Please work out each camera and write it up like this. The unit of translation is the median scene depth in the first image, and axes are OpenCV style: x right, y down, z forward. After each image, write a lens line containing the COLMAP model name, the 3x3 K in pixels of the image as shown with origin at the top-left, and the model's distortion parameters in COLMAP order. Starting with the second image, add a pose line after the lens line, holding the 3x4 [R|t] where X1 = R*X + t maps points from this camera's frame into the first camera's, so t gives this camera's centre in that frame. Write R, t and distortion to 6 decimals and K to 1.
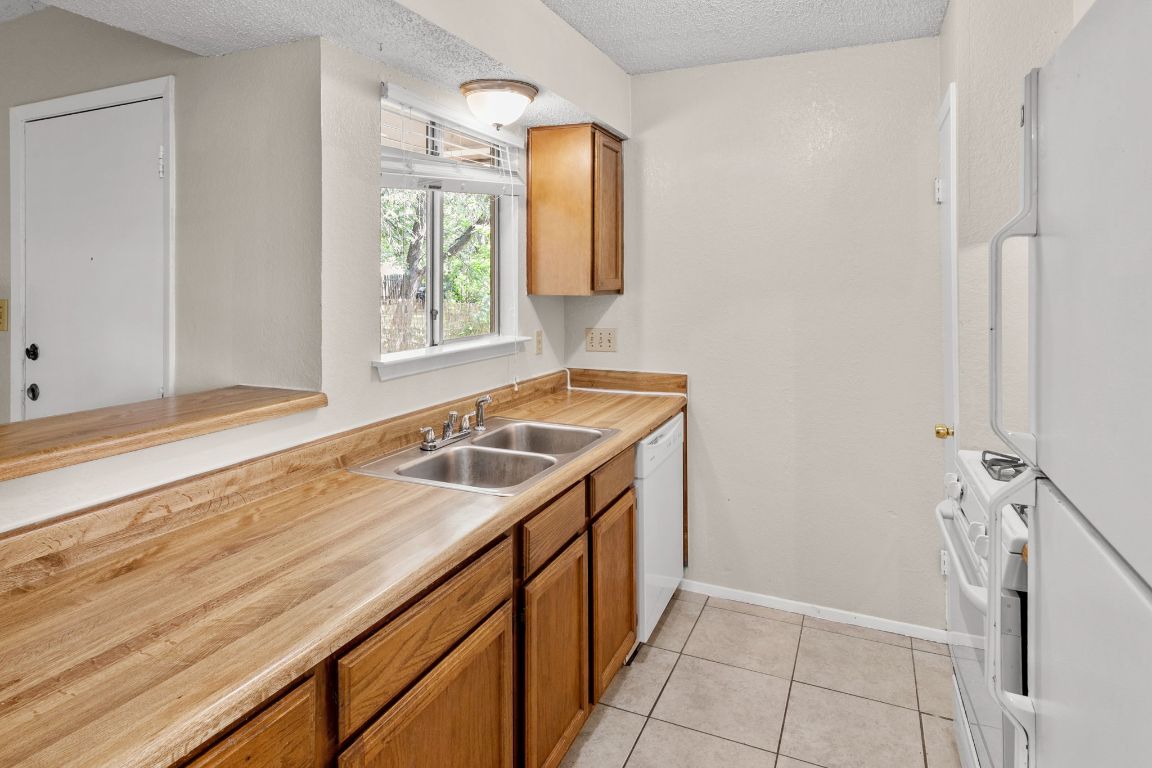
lens RADIAL K [[631.1, 0, 574.7], [0, 631.1, 366.5], [0, 0, 1]] dist [-0.026316, -0.000208]
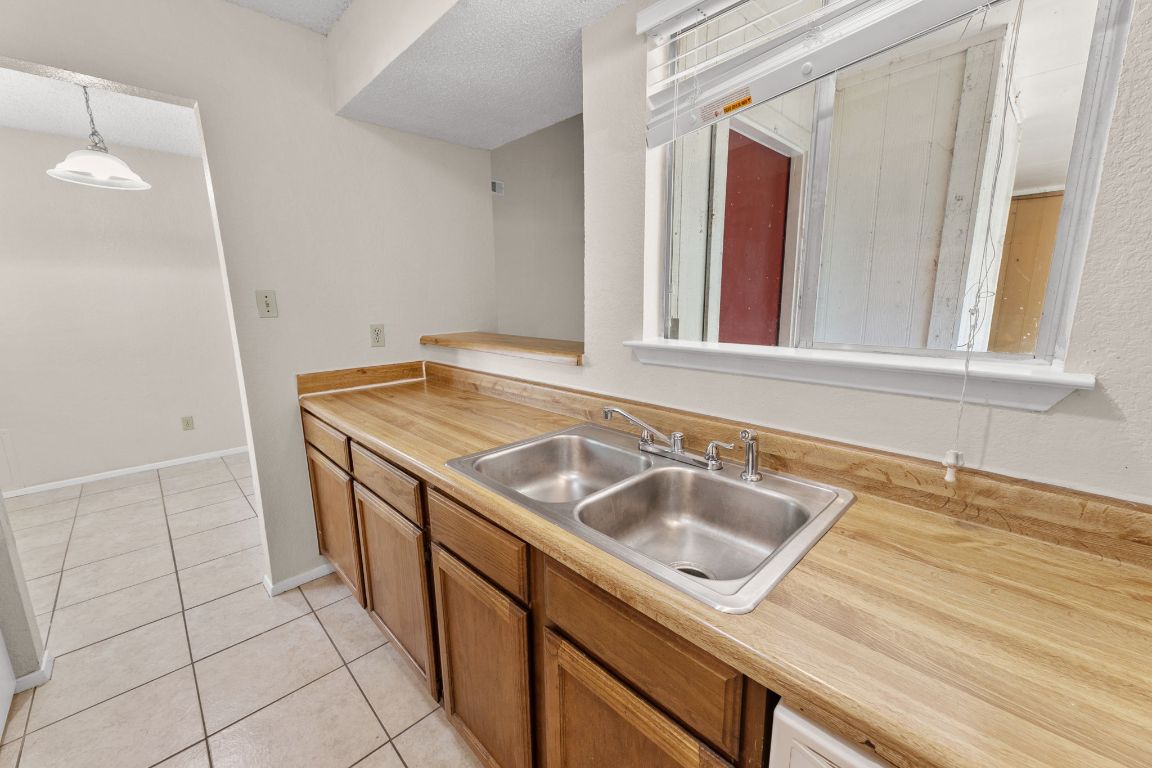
lens RADIAL K [[457.9, 0, 567.5], [0, 457.9, 383.3], [0, 0, 1]] dist [0.009568, -0.000045]
pose [[-0.383444, 0.191448, -0.903503, 0.352440], [-0.098833, 0.964155, 0.246245, -0.099040], [0.918261, 0.183717, -0.350778, 1.053337]]
